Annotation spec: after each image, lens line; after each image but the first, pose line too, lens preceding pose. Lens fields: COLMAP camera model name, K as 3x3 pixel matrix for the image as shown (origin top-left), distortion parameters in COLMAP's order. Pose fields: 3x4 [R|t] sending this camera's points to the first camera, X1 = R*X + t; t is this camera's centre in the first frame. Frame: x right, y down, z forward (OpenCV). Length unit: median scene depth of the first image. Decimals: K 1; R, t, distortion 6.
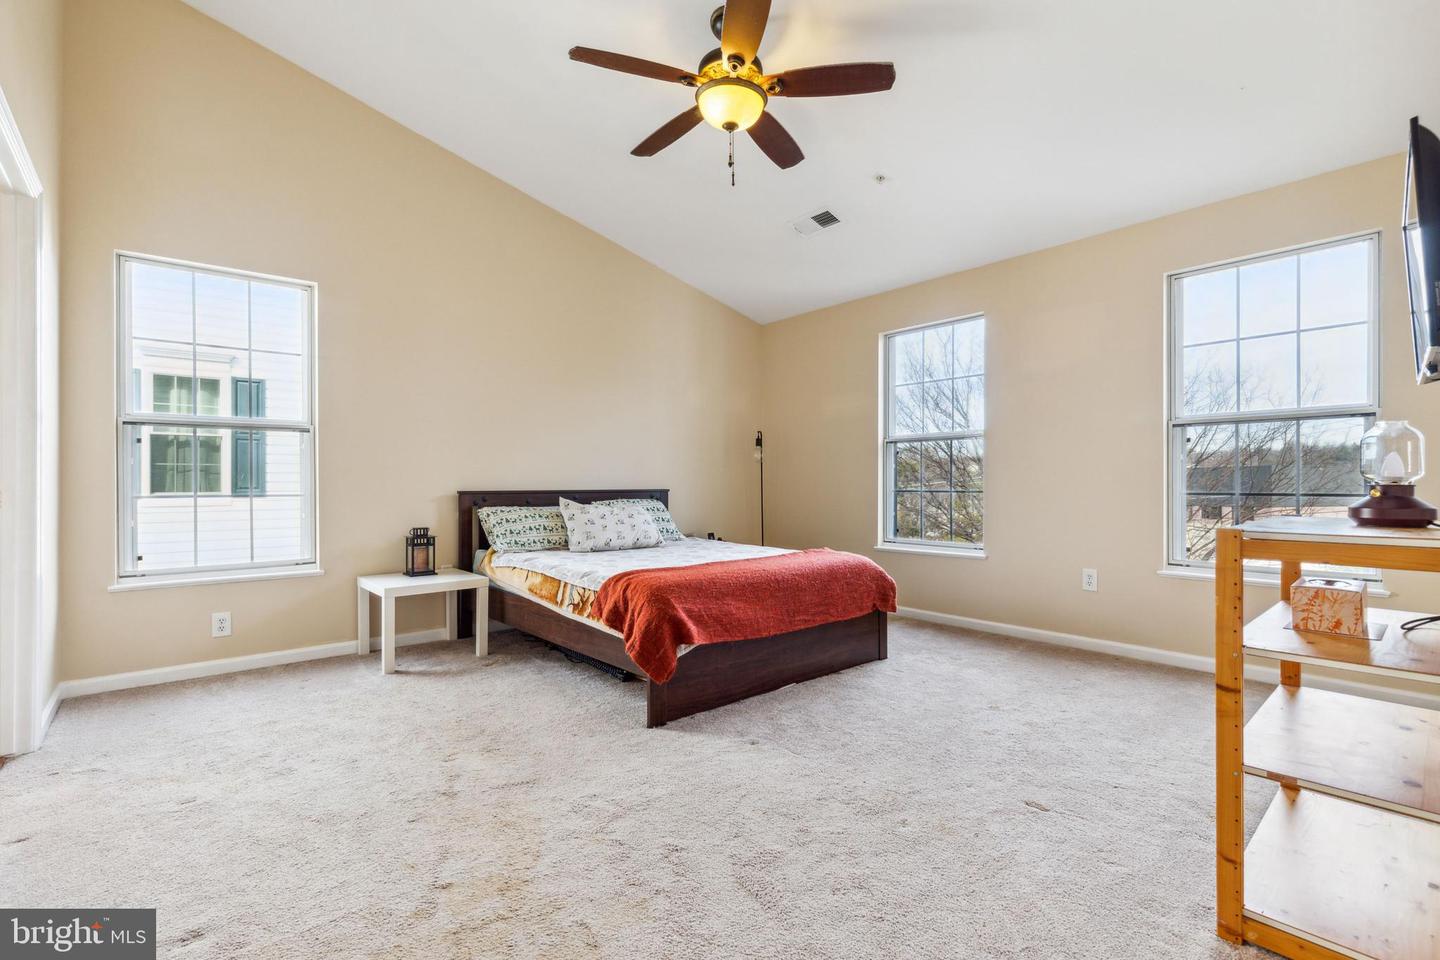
lens RADIAL K [[660.7, 0, 717.0], [0, 660.7, 483.8], [0, 0, 1]] dist [0.012830, -0.000702]
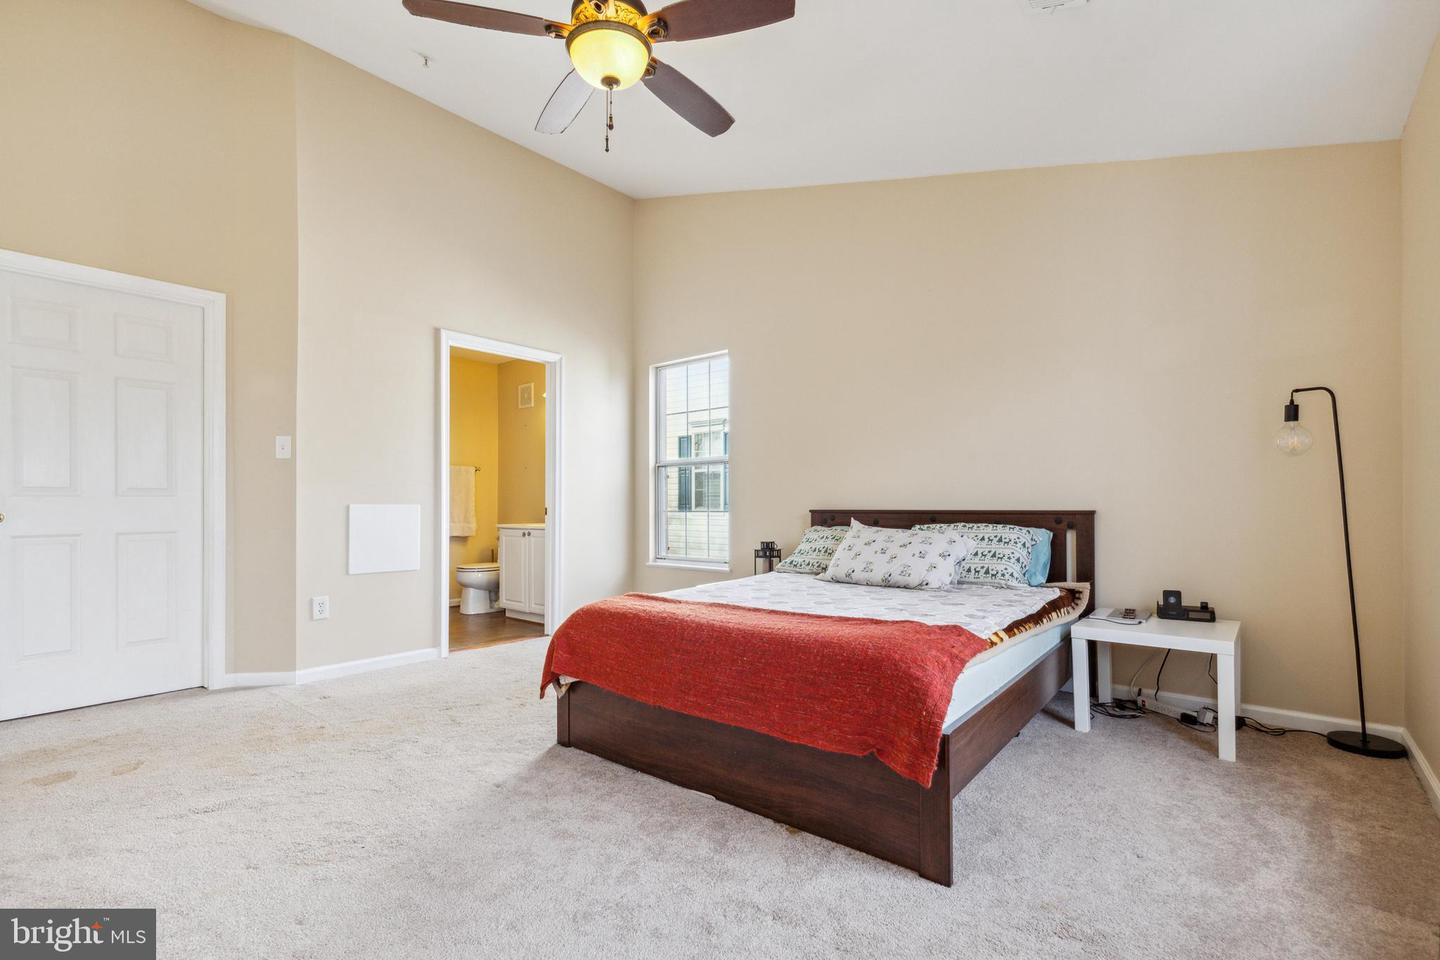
lens RADIAL K [[665.2, 0, 719.6], [0, 665.2, 491.0], [0, 0, 1]] dist [0.016752, -0.000217]
pose [[0.174388, -0.018682, -0.984500, 0.689720], [0.003196, 0.999825, -0.018407, 0.000375], [0.984672, 0.000064, 0.174417, 0.766334]]
